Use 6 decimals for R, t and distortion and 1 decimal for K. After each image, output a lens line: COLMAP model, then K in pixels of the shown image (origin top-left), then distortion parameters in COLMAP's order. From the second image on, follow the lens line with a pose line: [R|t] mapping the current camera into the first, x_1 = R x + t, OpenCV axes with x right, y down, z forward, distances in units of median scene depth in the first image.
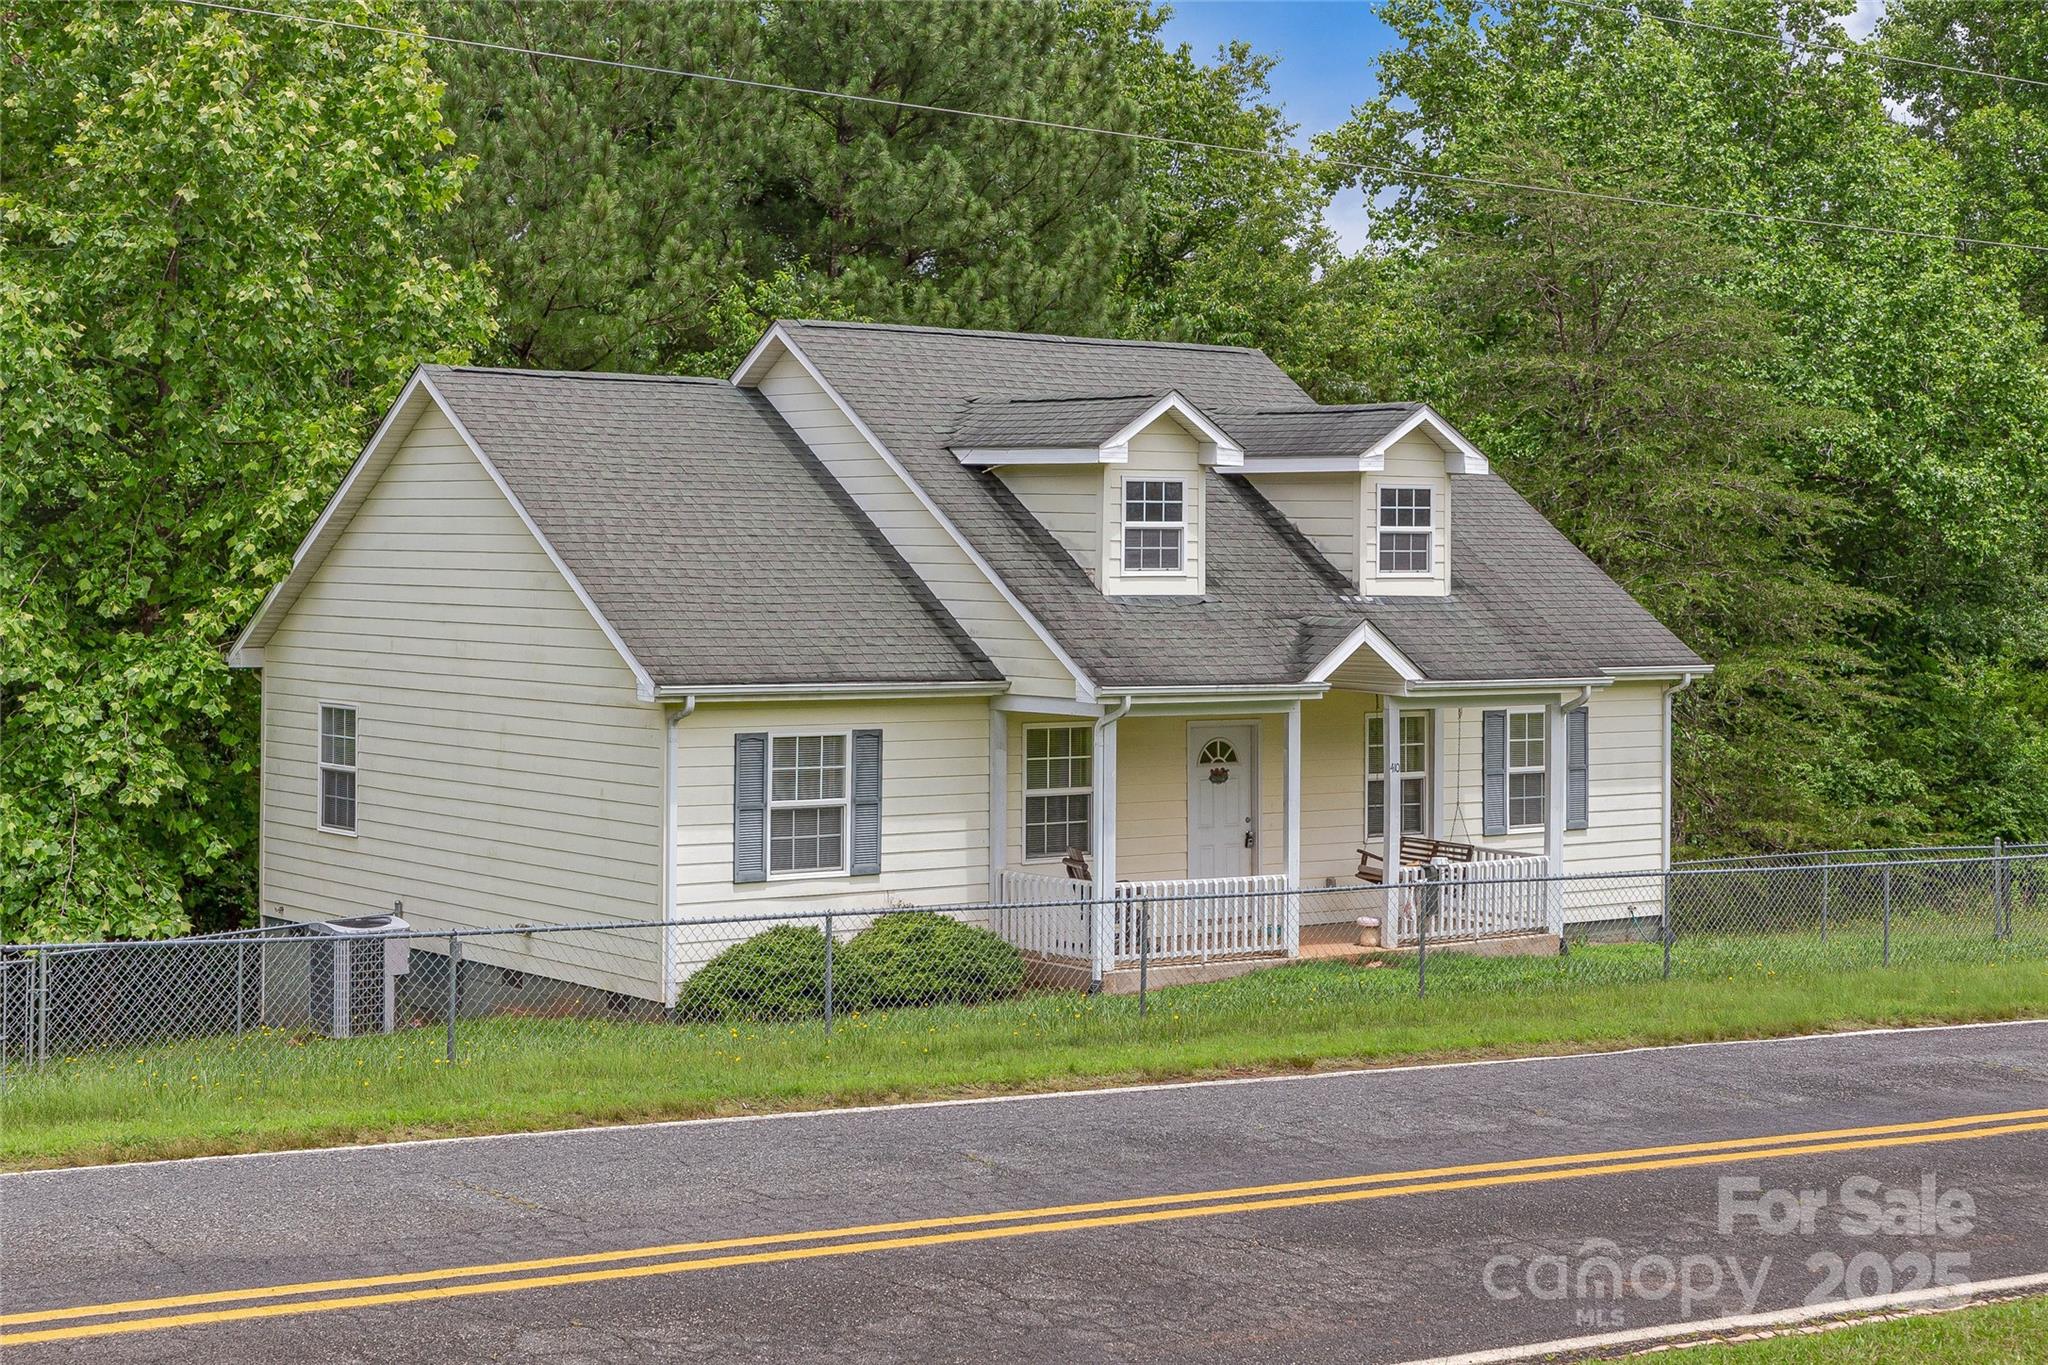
lens RADIAL K [[3580.8, 0, 1030.9], [0, 3580.8, 598.8], [0, 0, 1]] dist [0.008378, -0.061940]
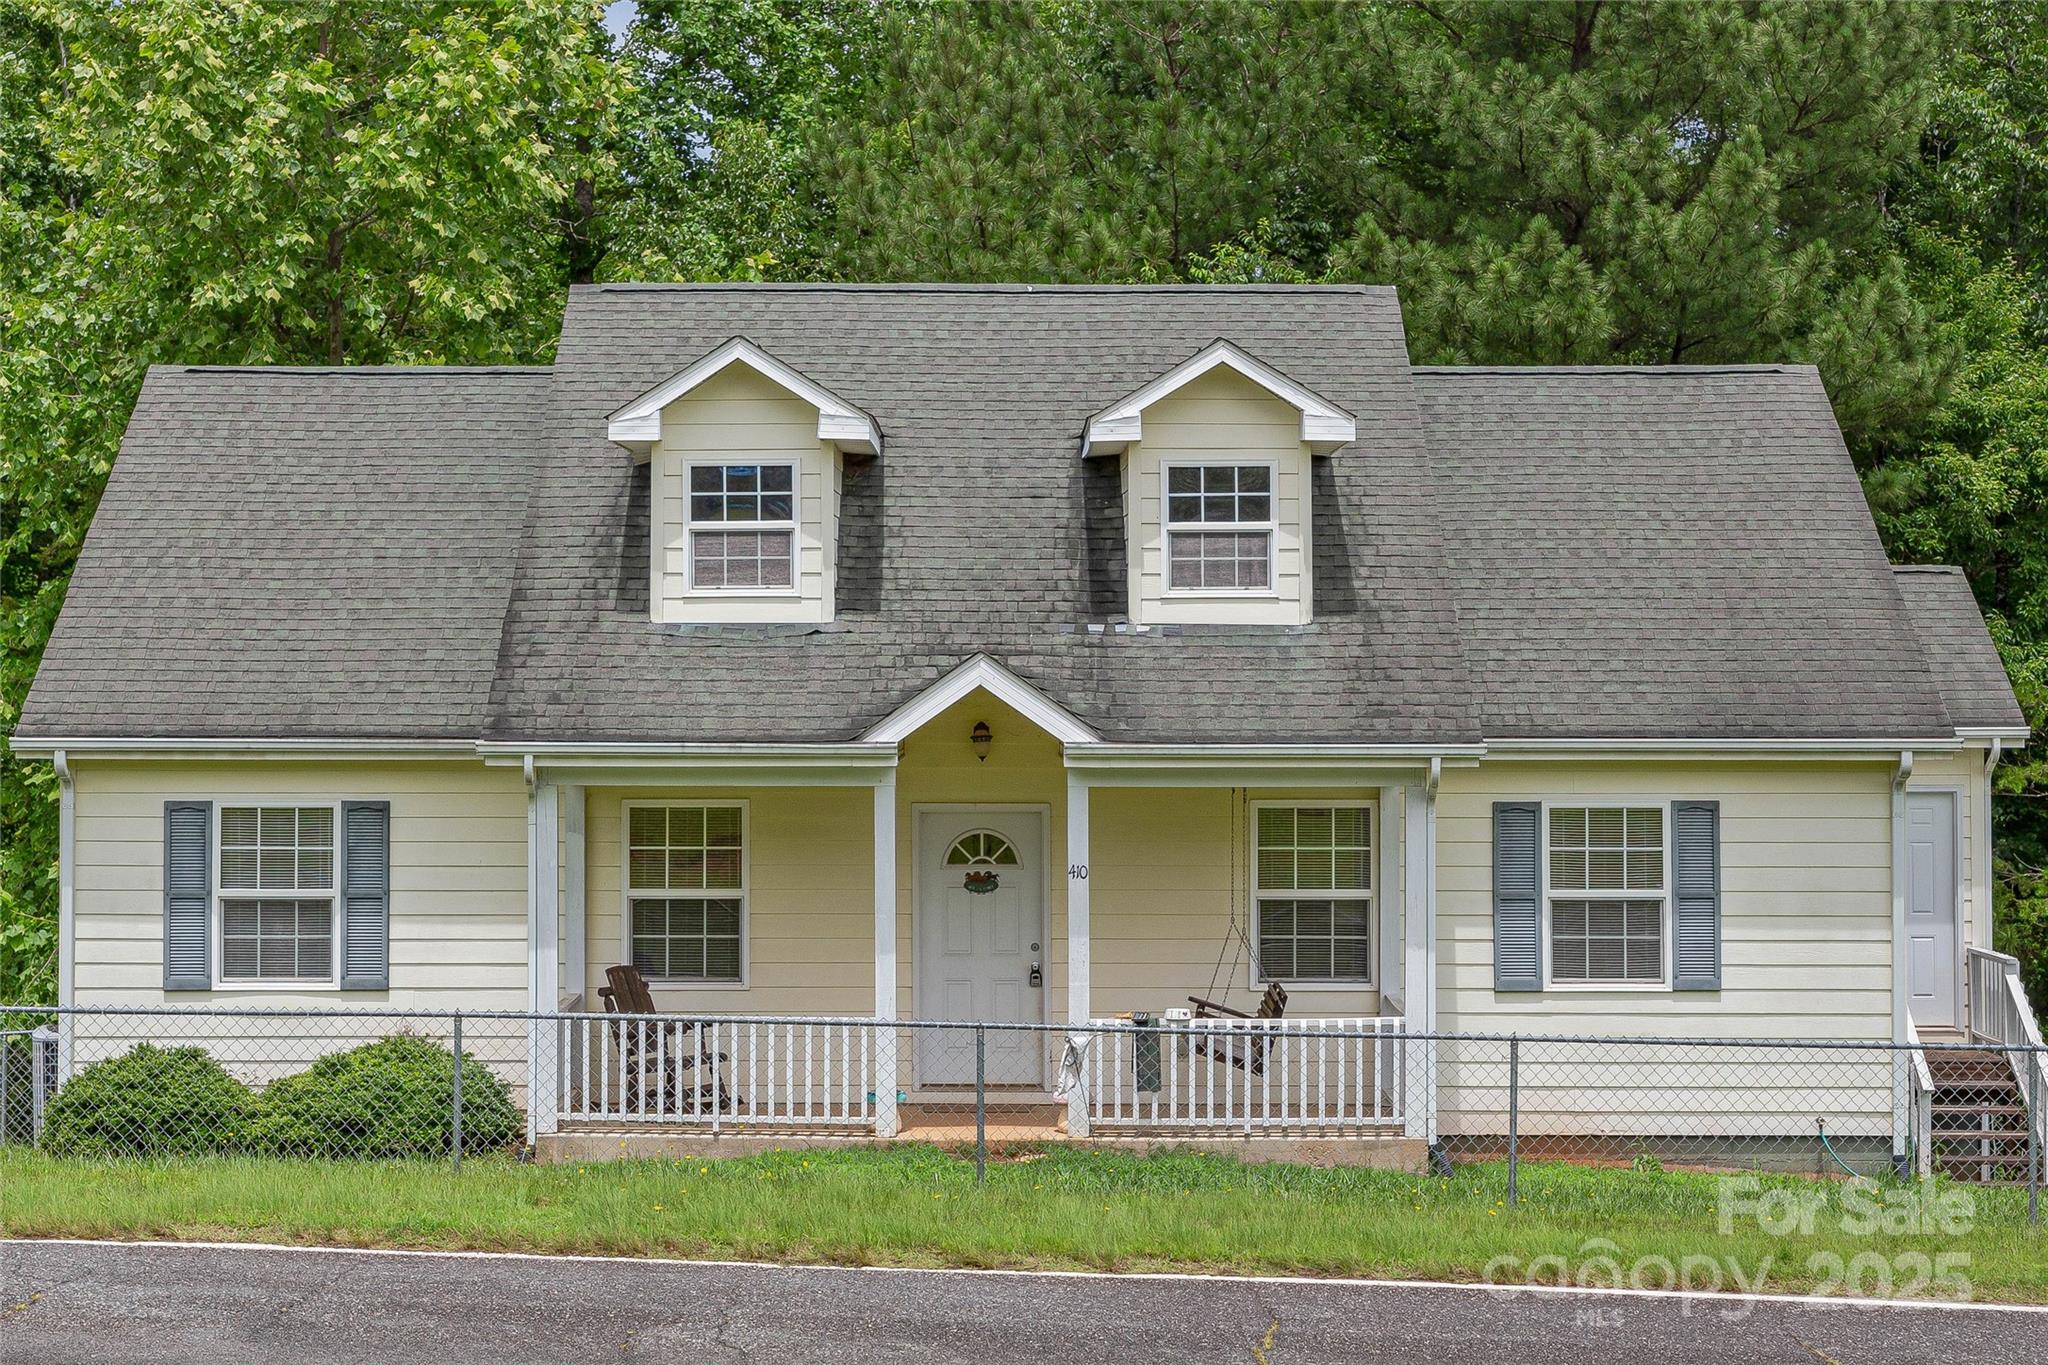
lens RADIAL K [[3580.8, 0, 1030.9], [0, 3580.8, 598.8], [0, 0, 1]] dist [0.008378, -0.061940]
pose [[0.743900, -0.007465, -0.668249, 0.526484], [0.000626, 0.999945, -0.010473, 0.001293], [0.668290, 0.007373, 0.743864, 0.482905]]
